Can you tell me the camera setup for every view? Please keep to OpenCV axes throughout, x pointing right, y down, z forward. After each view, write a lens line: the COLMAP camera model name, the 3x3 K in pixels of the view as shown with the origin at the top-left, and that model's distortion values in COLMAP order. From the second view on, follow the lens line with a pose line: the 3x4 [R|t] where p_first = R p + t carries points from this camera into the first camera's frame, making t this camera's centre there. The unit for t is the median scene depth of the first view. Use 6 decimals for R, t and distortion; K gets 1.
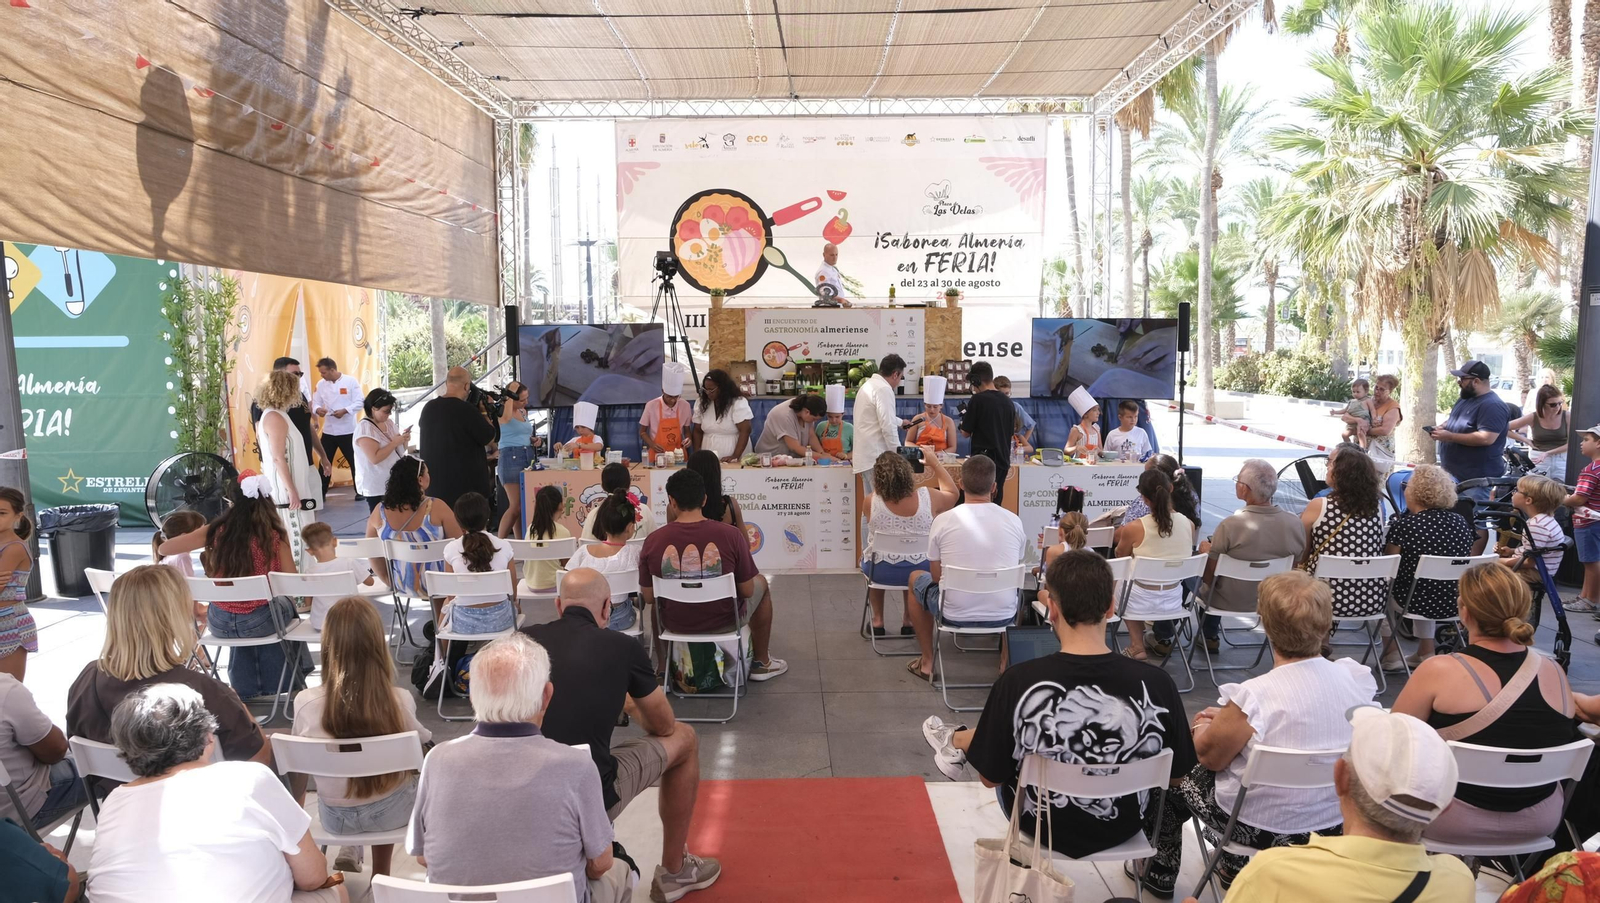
lens RADIAL K [[1073.2, 0, 808.2], [0, 1073.2, 436.6], [0, 0, 1]] dist [-0.028614, 0.006611]
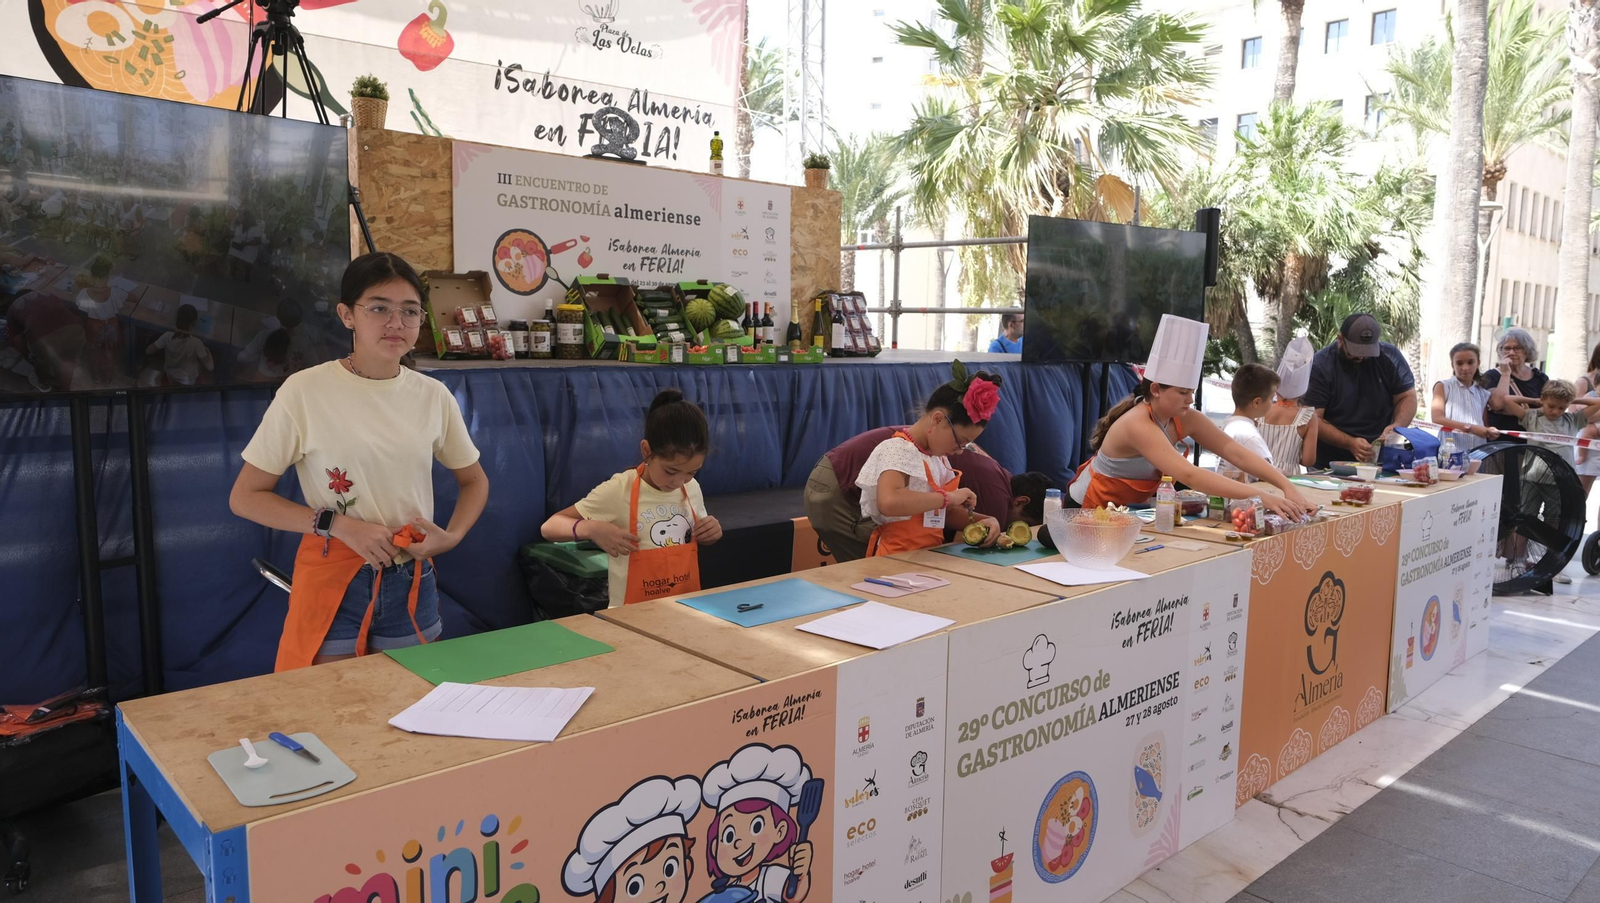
lens RADIAL K [[1073.2, 0, 808.0], [0, 1073.2, 451.0], [0, 0, 1]] dist [-0.028614, 0.006611]
pose [[0.757105, -0.056570, 0.650839, -0.220974], [0.033378, 0.998292, 0.047942, -0.019082], [-0.652440, -0.014573, 0.757701, 0.611657]]
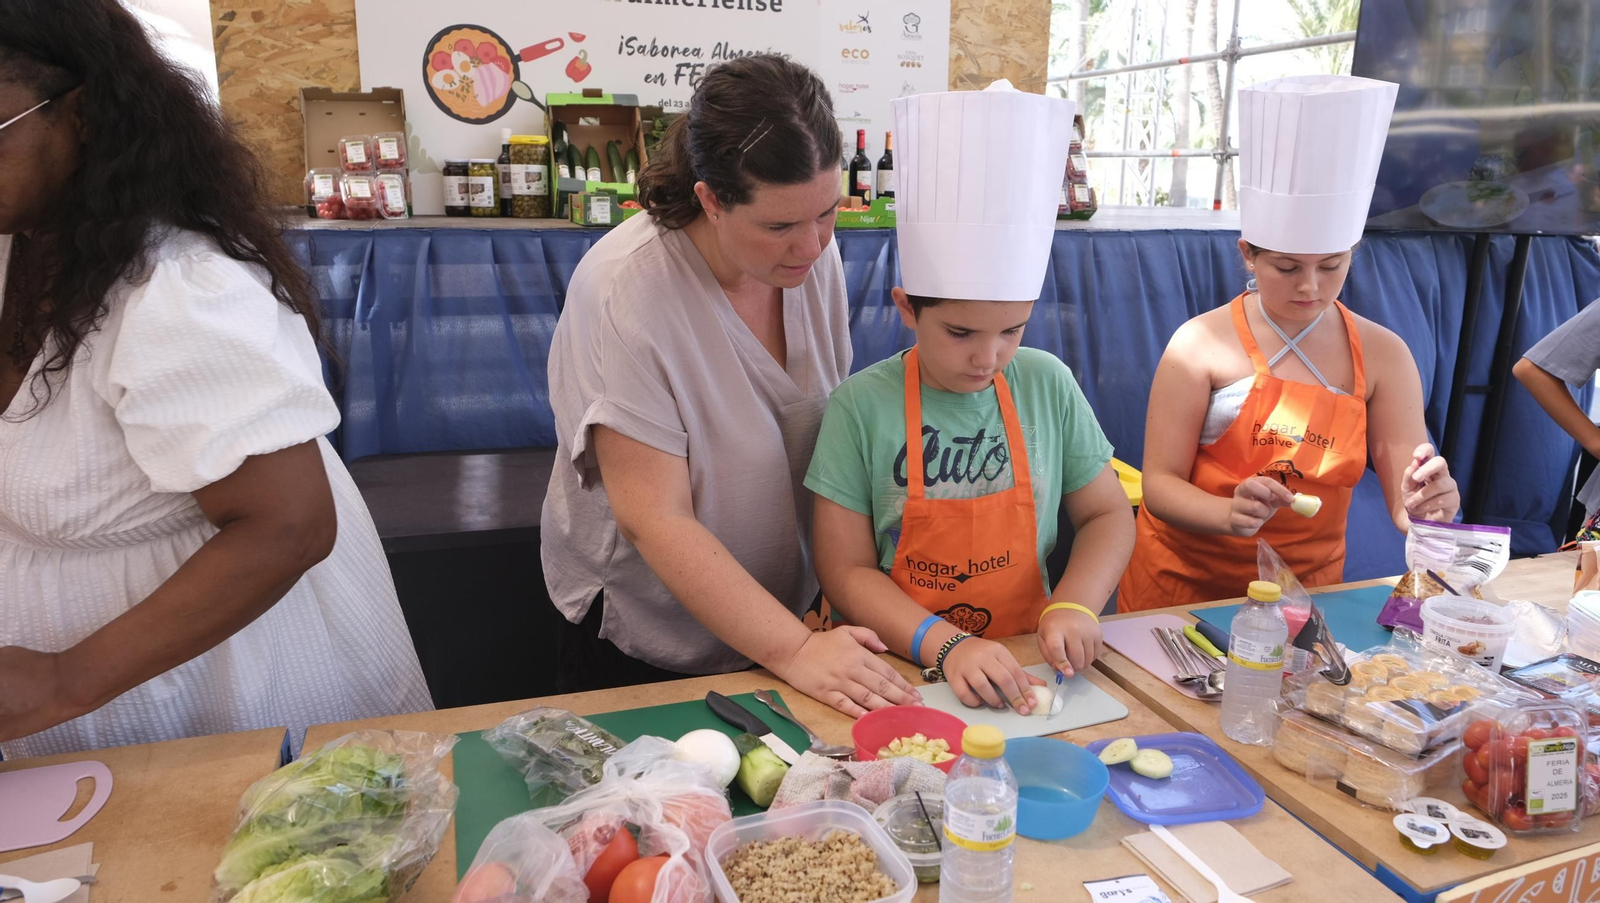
lens RADIAL K [[1073.2, 0, 801.2], [0, 1073.2, 448.7], [0, 0, 1]] dist [-0.028614, 0.006611]
pose [[0.961190, -0.049026, 0.271498, -0.028145], [0.005424, 0.987252, 0.159072, -0.022276], [-0.275836, -0.151426, 0.949202, 0.690340]]
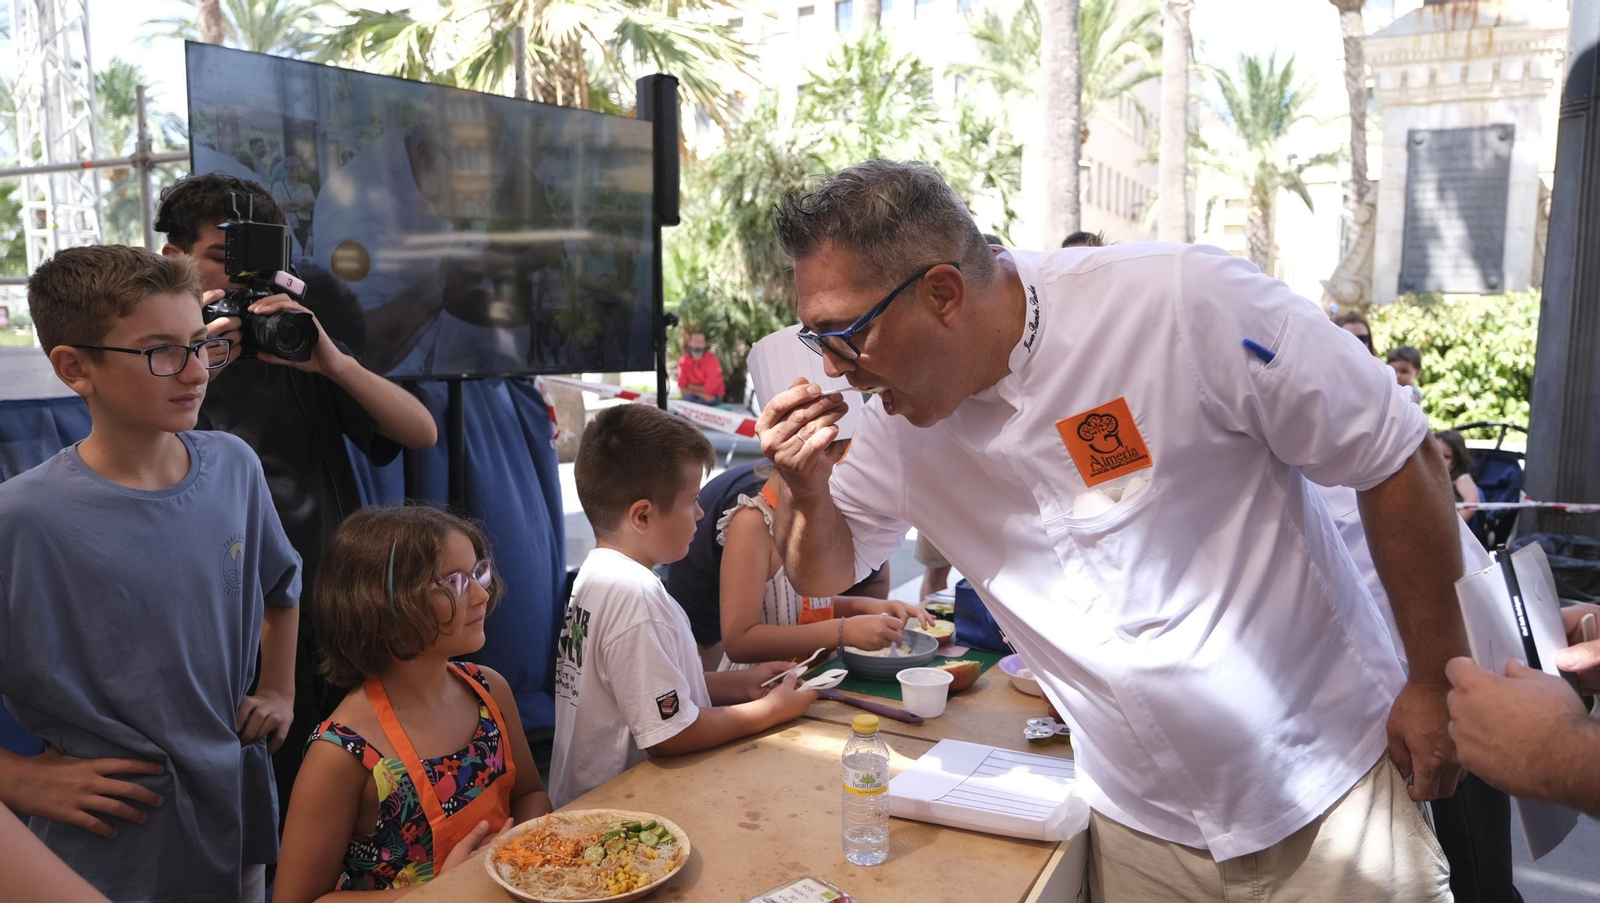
lens RADIAL K [[1123.9, 0, 817.5], [0, 1123.9, 446.1], [0, 0, 1]] dist [-0.035182, 0.017485]
pose [[0.490571, -0.098138, 0.865857, 0.058481], [0.070060, 0.994863, 0.073066, -0.030099], [-0.868580, 0.024818, 0.494927, 0.713050]]
